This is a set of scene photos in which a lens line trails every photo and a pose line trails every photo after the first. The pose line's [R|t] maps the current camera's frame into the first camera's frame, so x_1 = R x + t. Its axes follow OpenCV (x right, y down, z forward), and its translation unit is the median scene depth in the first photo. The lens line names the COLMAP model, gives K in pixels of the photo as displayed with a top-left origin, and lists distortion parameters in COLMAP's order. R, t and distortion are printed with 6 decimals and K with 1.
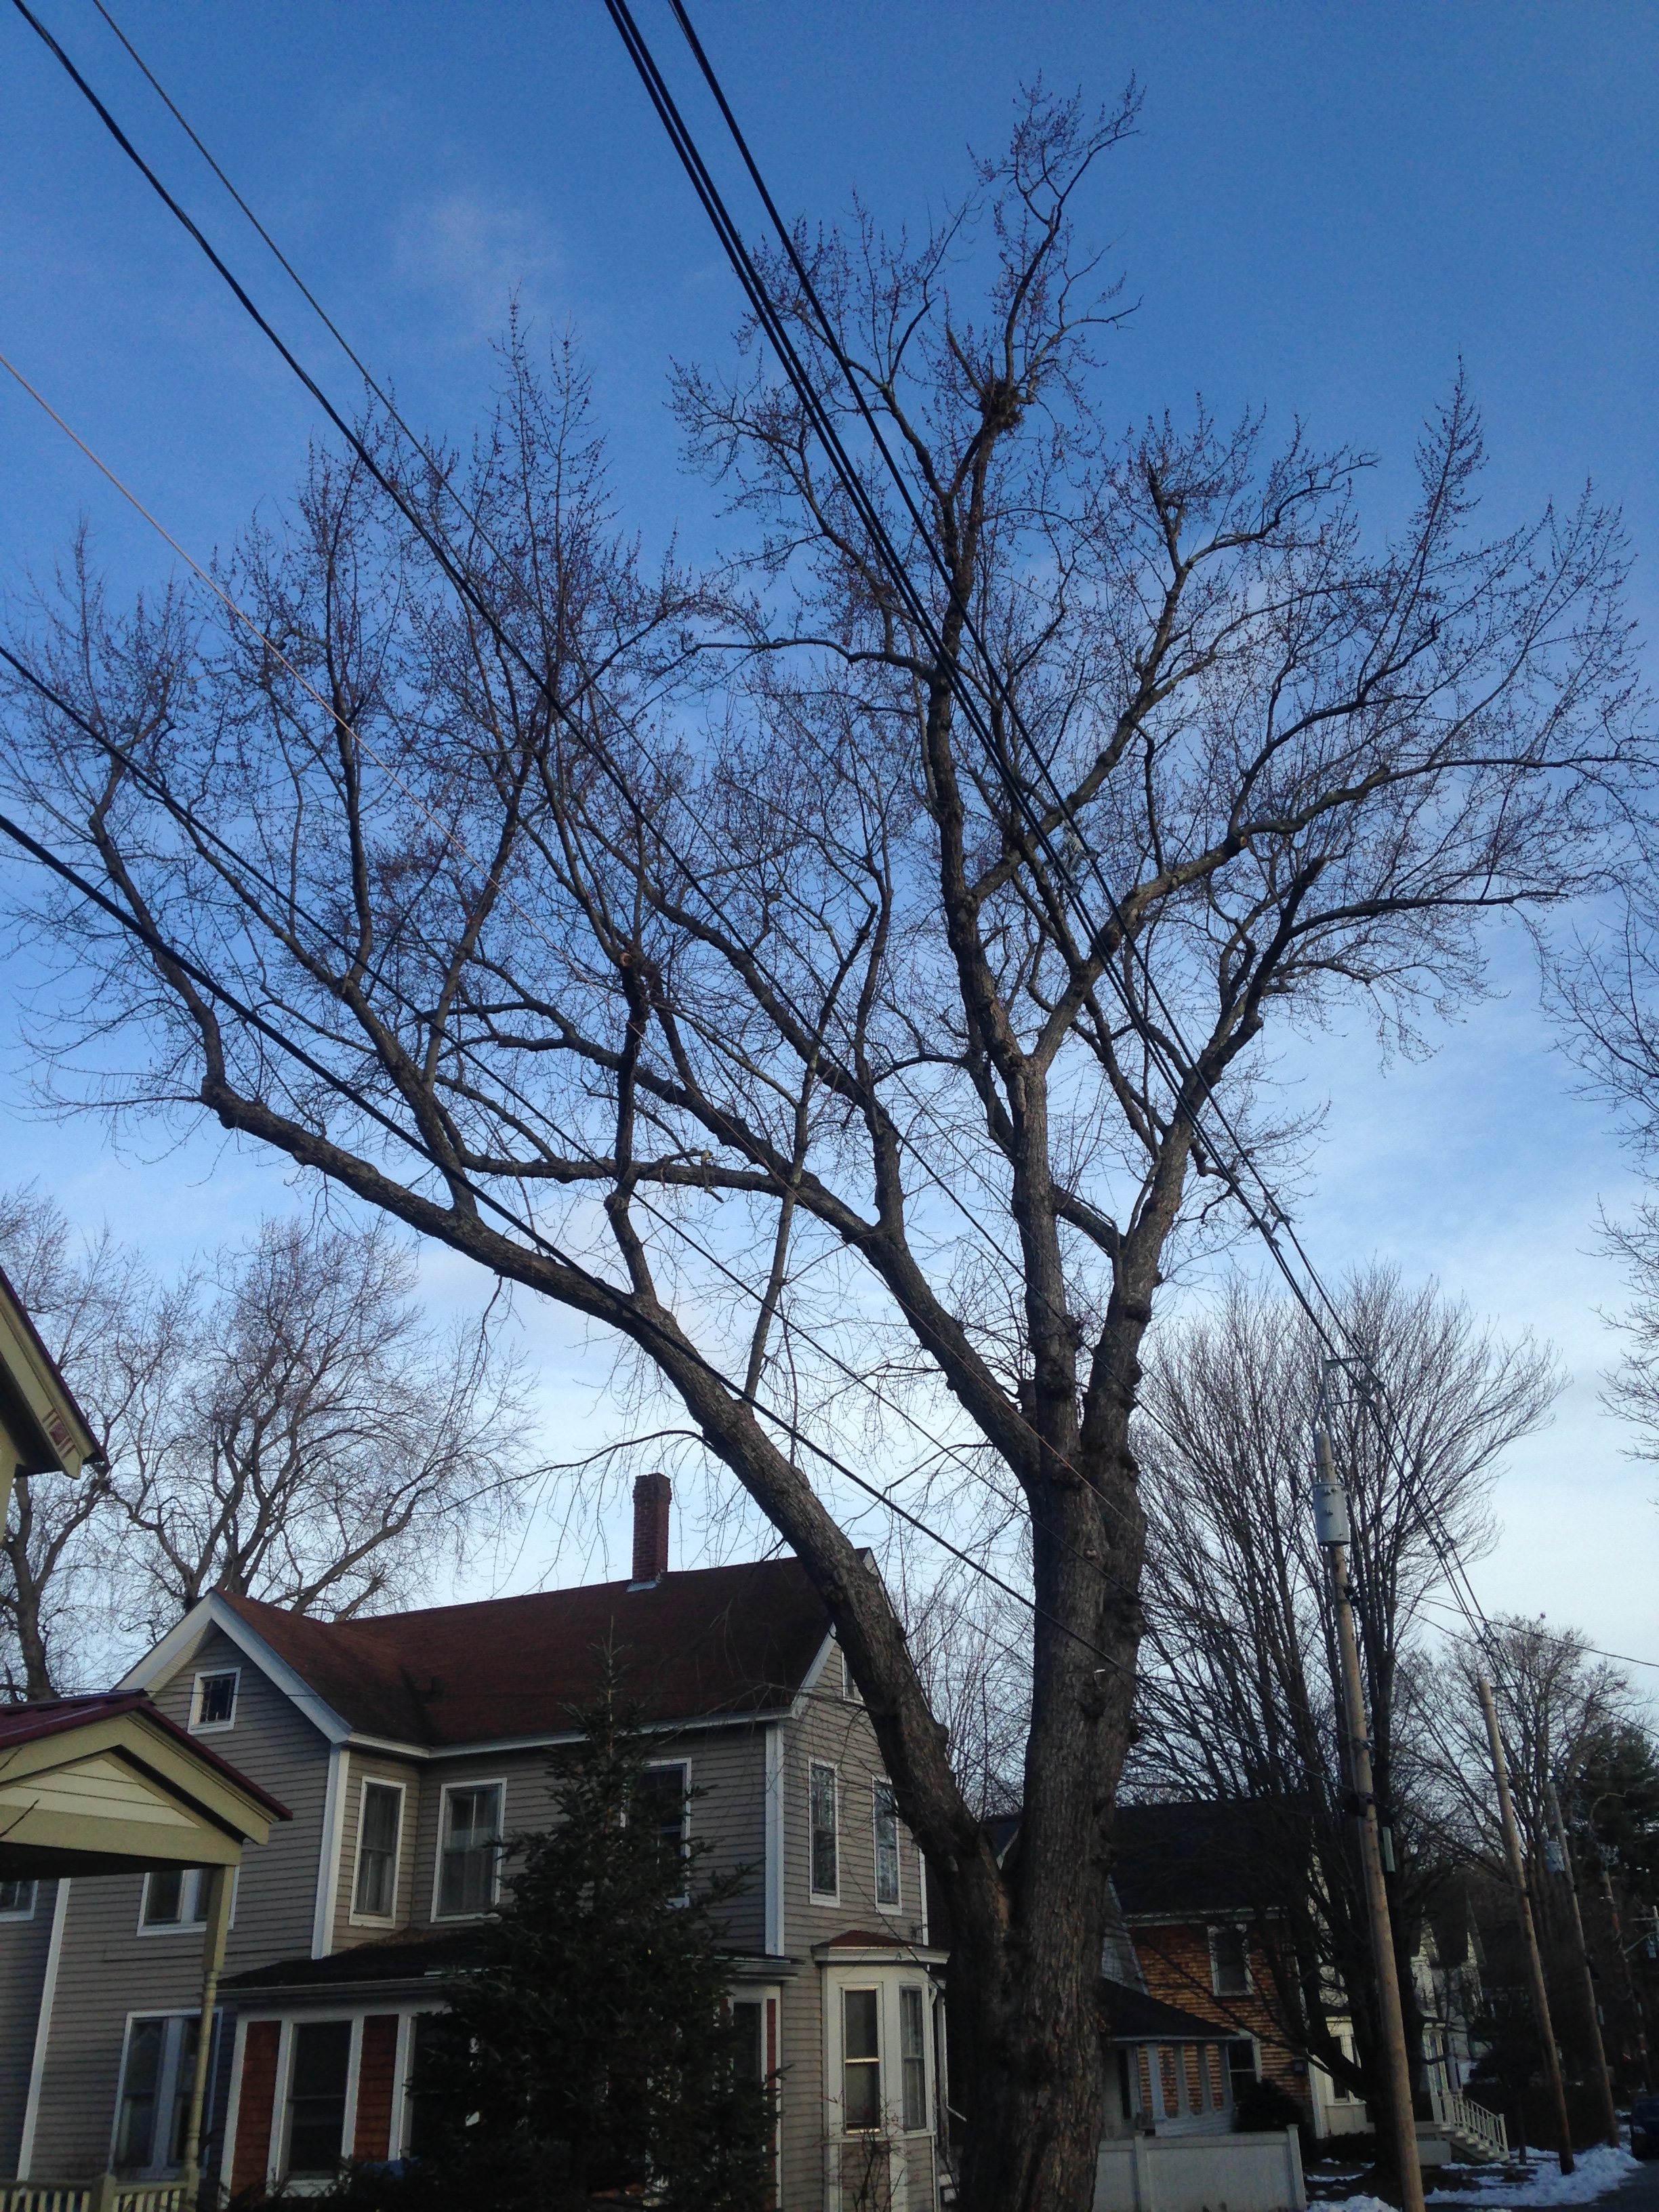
lens RADIAL K [[2040.1, 0, 829.5], [0, 2040.1, 1106.0], [0, 0, 1]] dist [0.226939, -0.335609]
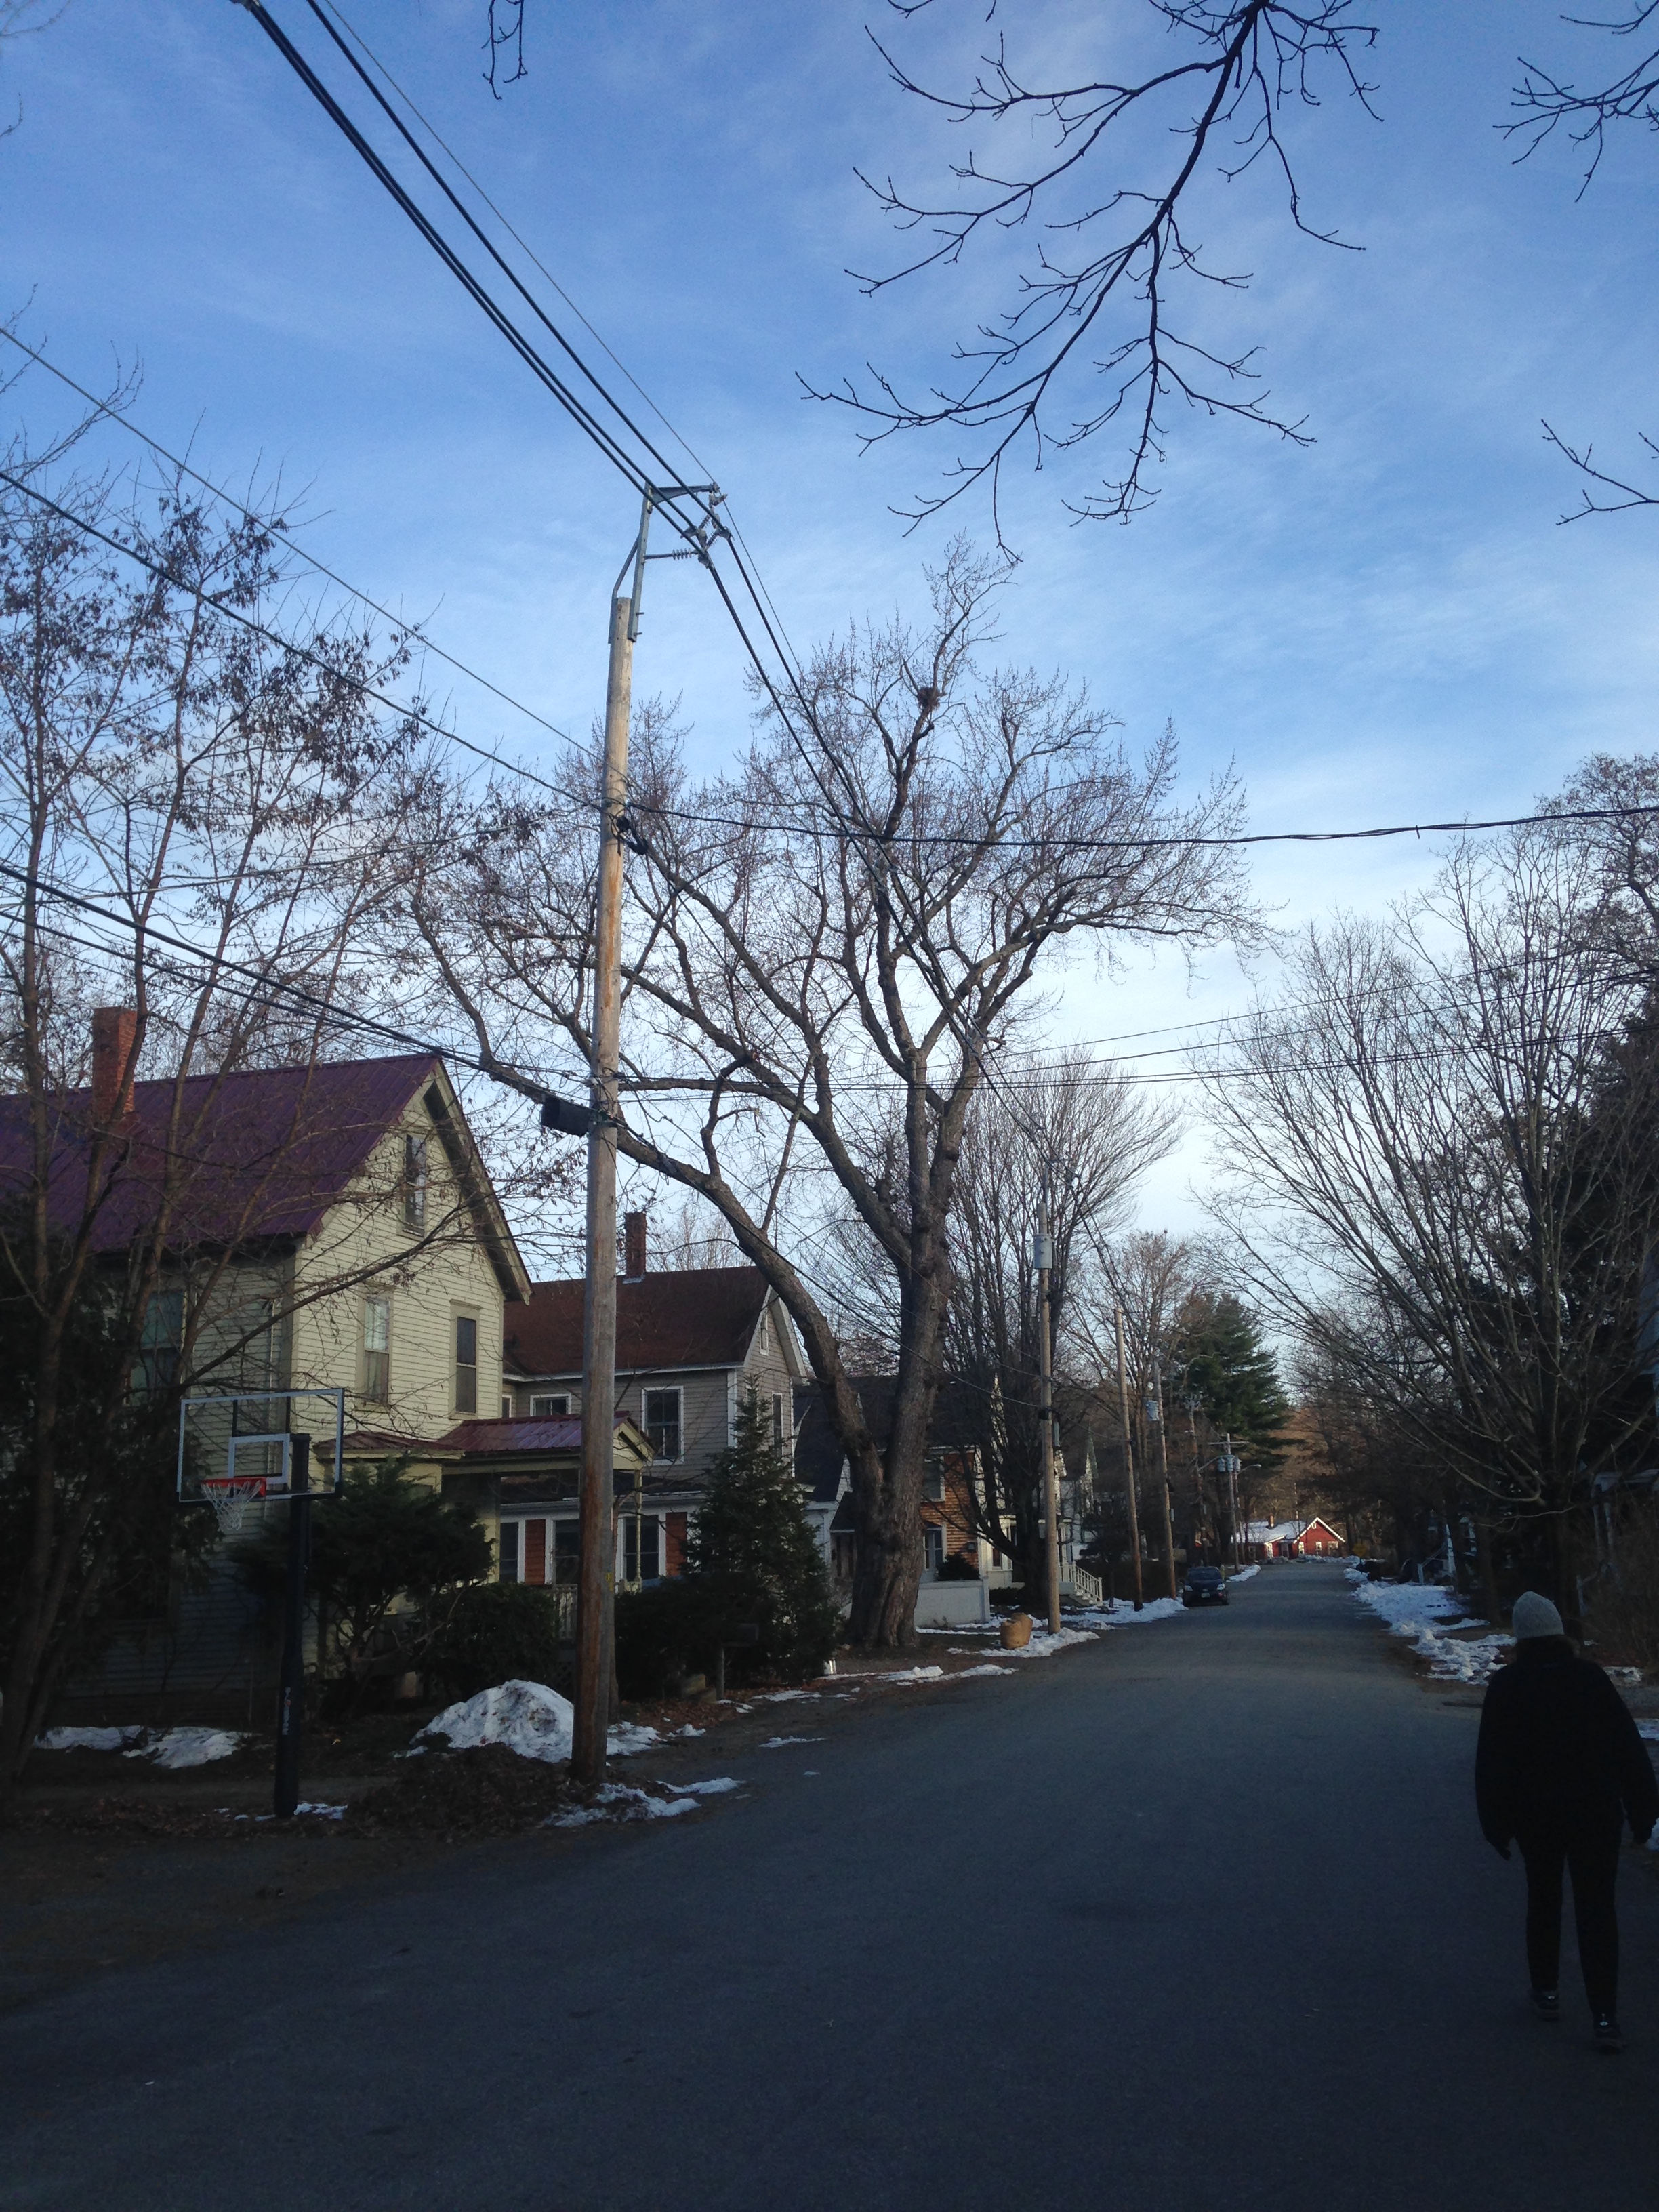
lens RADIAL K [[2040.1, 0, 829.5], [0, 2040.1, 1106.0], [0, 0, 1]] dist [0.226939, -0.335609]
pose [[0.988137, 0.033259, 0.149930, -0.205307], [-0.064326, 0.976136, 0.207414, -0.279618], [-0.139454, -0.214598, 0.966696, -0.629539]]
